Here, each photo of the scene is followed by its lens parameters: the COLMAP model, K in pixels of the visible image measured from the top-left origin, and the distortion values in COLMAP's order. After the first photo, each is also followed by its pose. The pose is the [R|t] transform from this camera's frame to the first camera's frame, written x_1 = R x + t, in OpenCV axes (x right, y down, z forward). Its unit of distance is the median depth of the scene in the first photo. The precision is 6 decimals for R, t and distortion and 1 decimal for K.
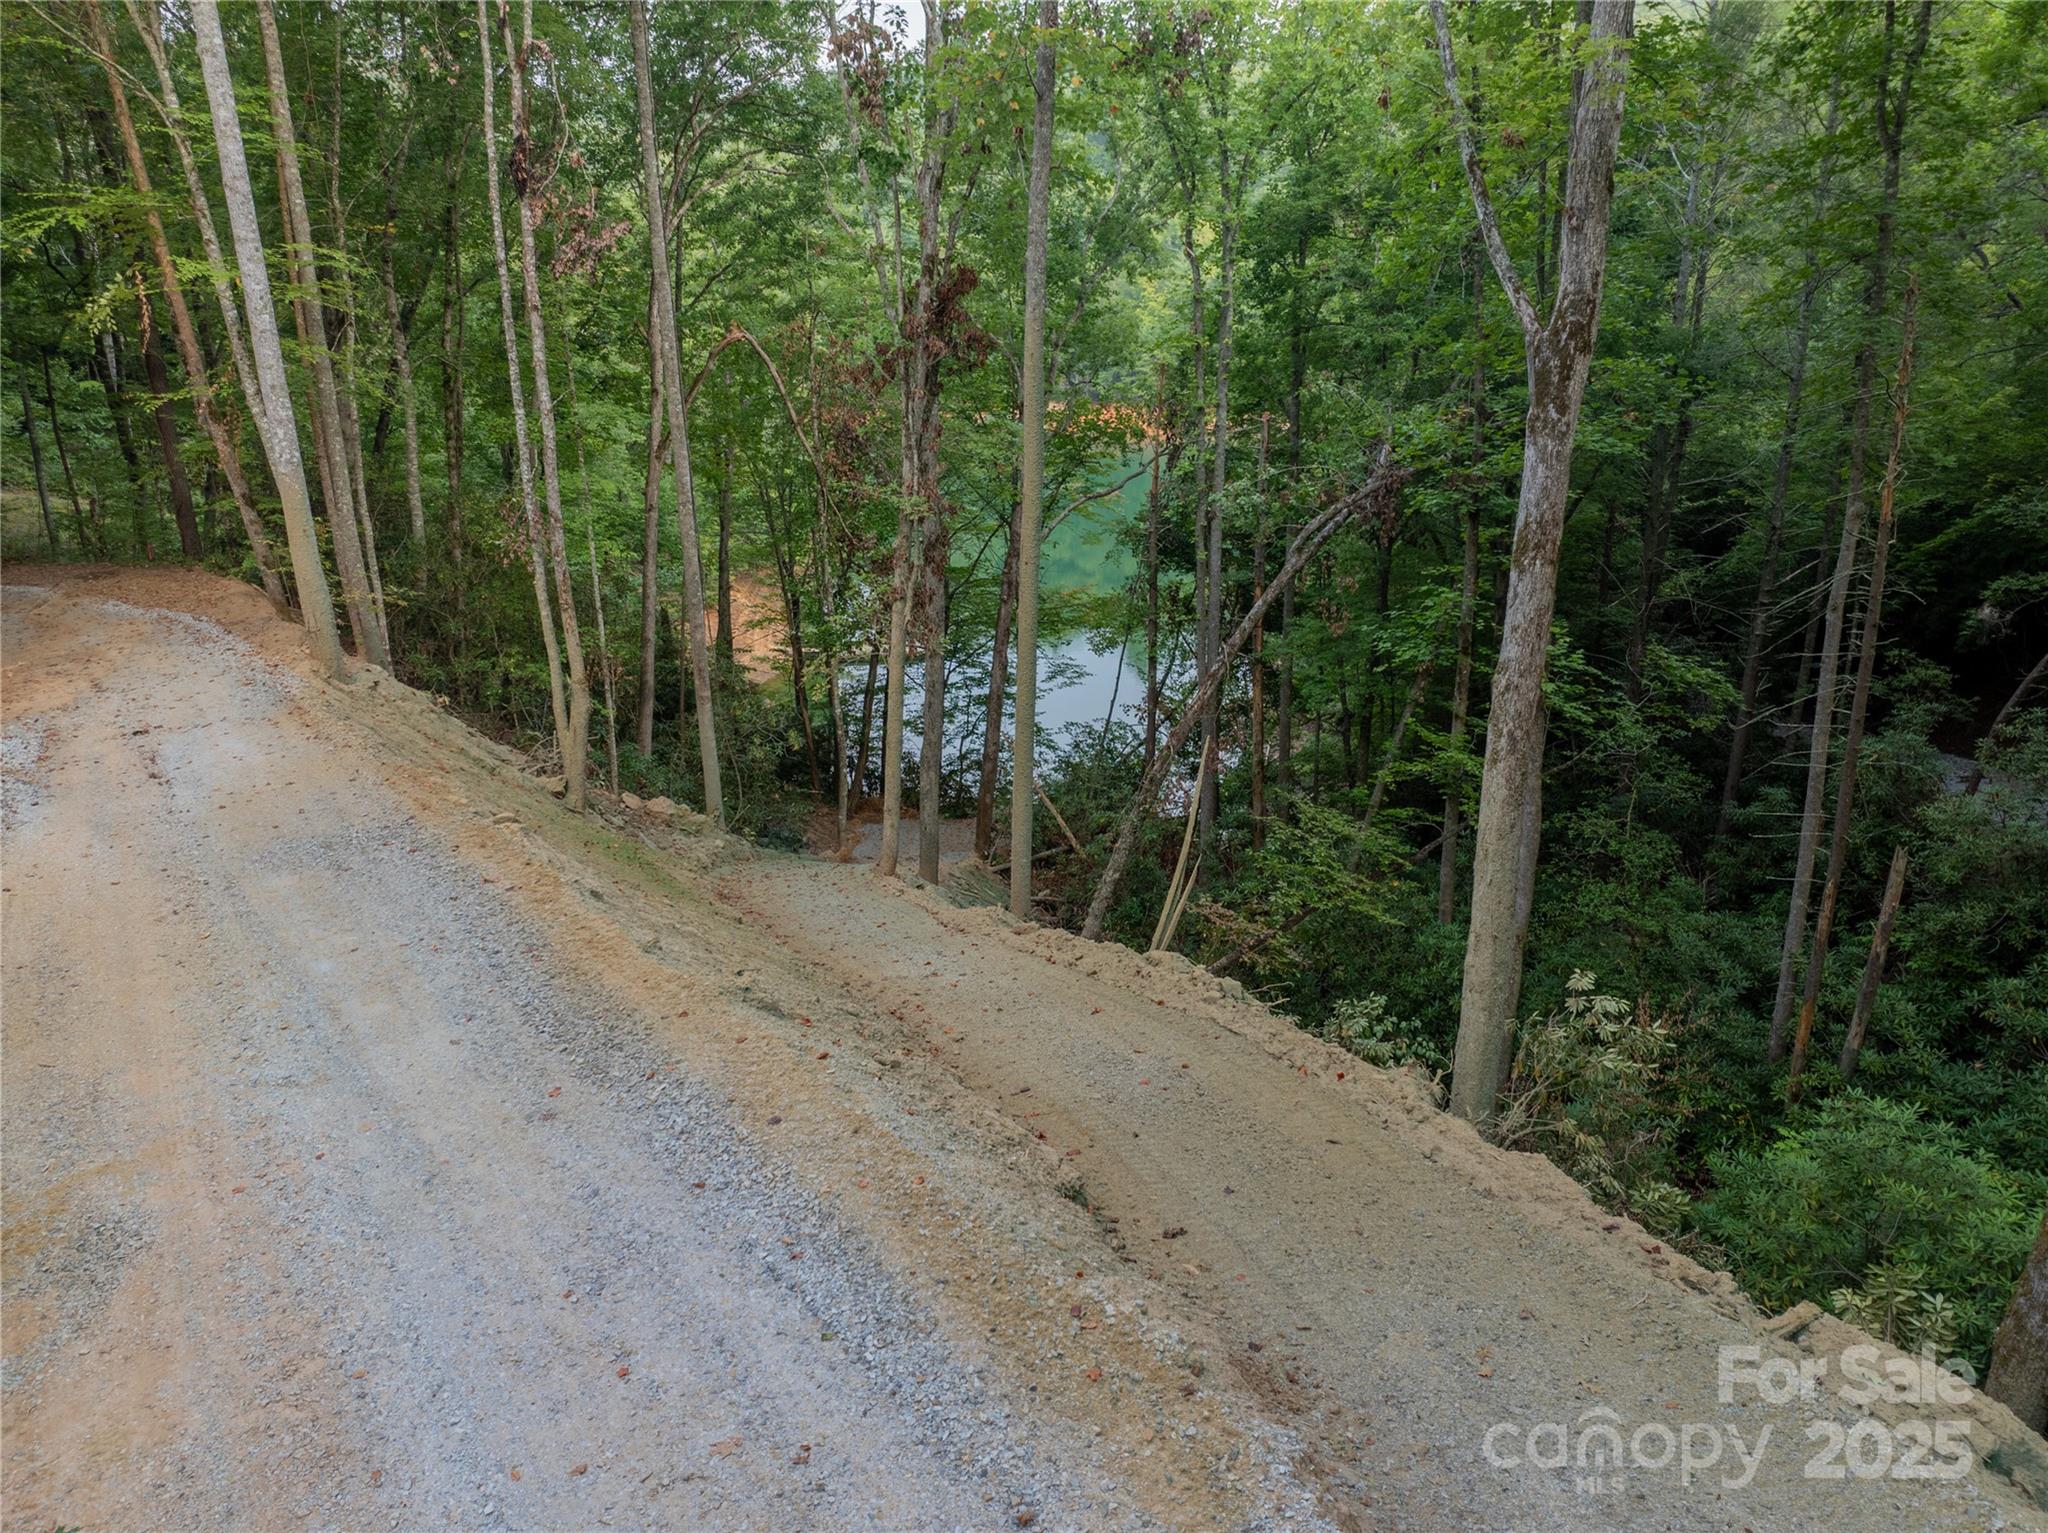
lens RADIAL K [[1455.9, 0, 1020.3], [0, 1455.9, 763.2], [0, 0, 1]] dist [-0.039161, 0.011724]
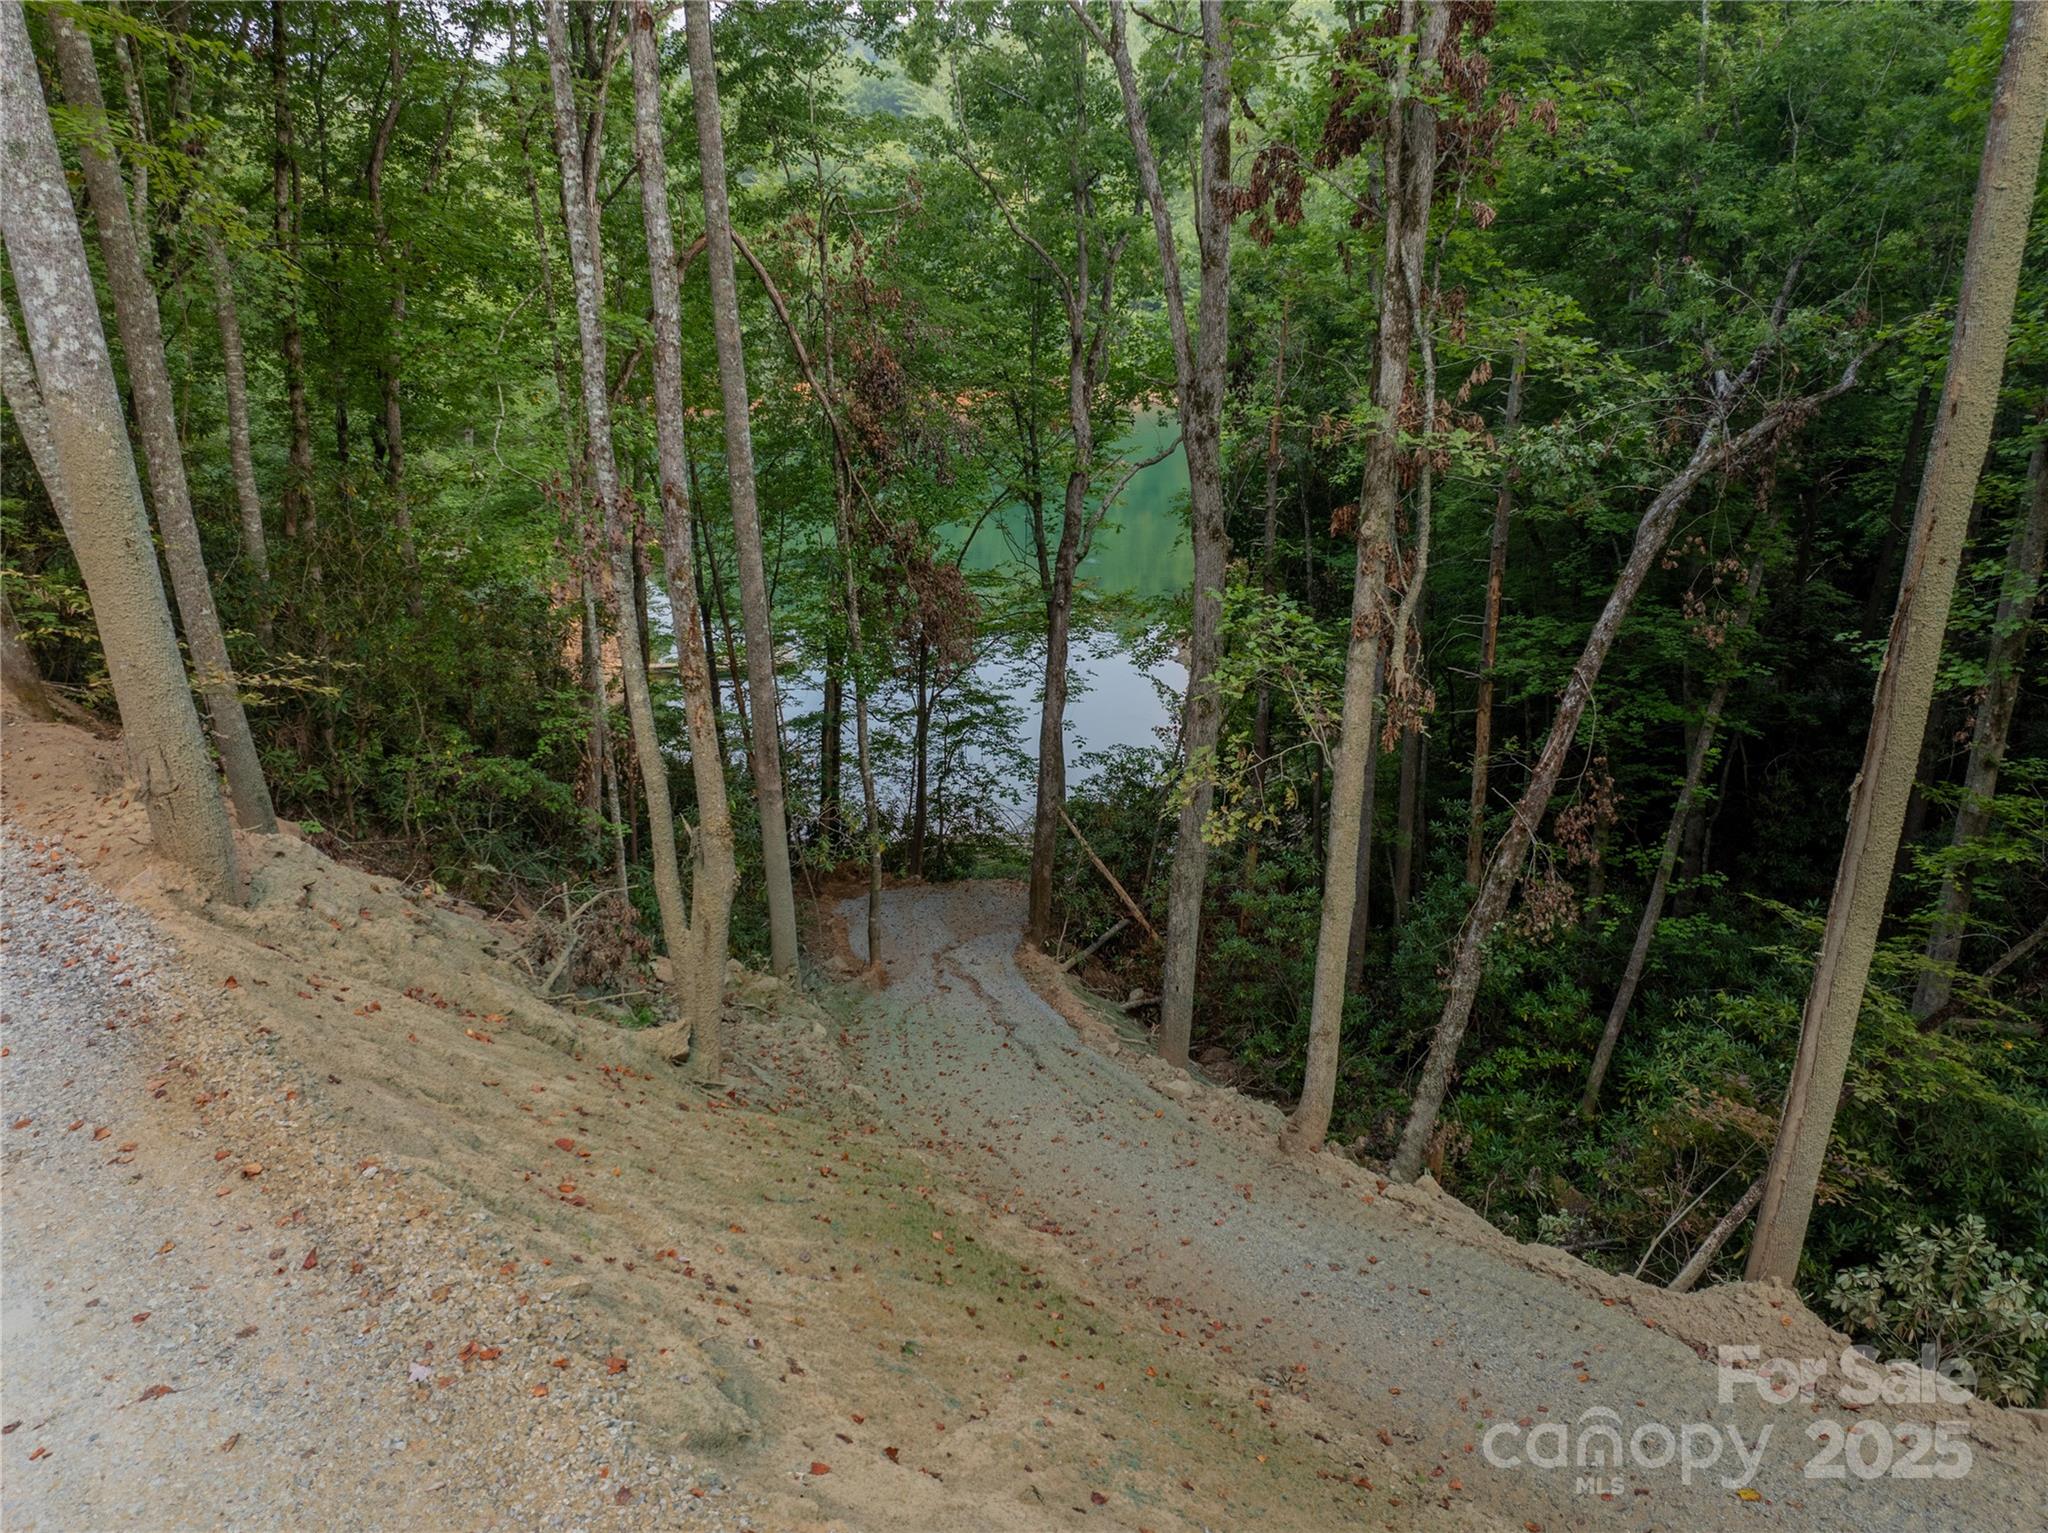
lens RADIAL K [[1455.9, 0, 1029.5], [0, 1455.9, 773.4], [0, 0, 1]] dist [-0.039161, 0.011724]
pose [[0.985974, -0.061312, 0.155228, -0.202934], [0.058479, 0.998029, 0.022762, -0.060687], [-0.156317, -0.013365, 0.987616, 0.365631]]
